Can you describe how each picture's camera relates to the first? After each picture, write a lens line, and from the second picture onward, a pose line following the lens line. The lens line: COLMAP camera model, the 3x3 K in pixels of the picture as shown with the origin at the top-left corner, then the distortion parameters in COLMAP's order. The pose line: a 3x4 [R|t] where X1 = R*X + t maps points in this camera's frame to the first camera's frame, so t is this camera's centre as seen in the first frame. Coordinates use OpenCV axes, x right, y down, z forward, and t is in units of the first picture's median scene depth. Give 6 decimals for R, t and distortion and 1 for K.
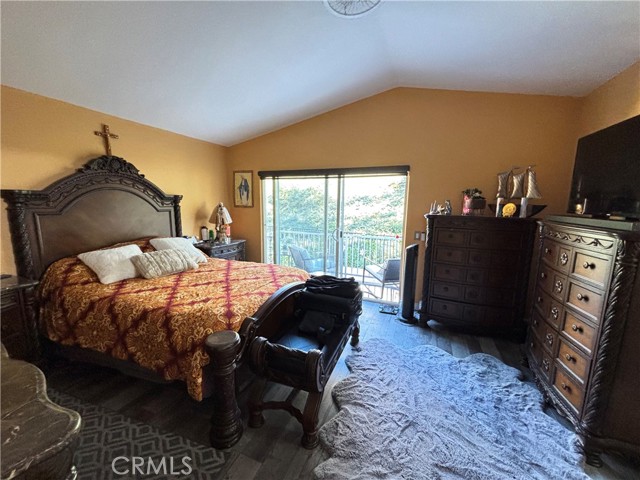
lens RADIAL K [[256.7, 0, 314.8], [0, 256.7, 237.4], [0, 0, 1]] dist [-0.003203, 0.002317]
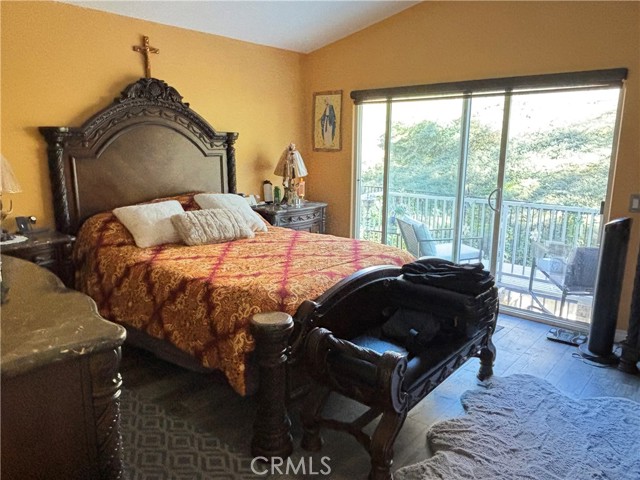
lens RADIAL K [[476.3, 0, 322.0], [0, 476.3, 240.5], [0, 0, 1]] dist [0.030466, -0.036730]
pose [[0.948093, 0.057335, -0.312781, 0.145642], [-0.040038, 0.997307, 0.061452, 0.047584], [0.315462, -0.045739, 0.947835, -0.190727]]
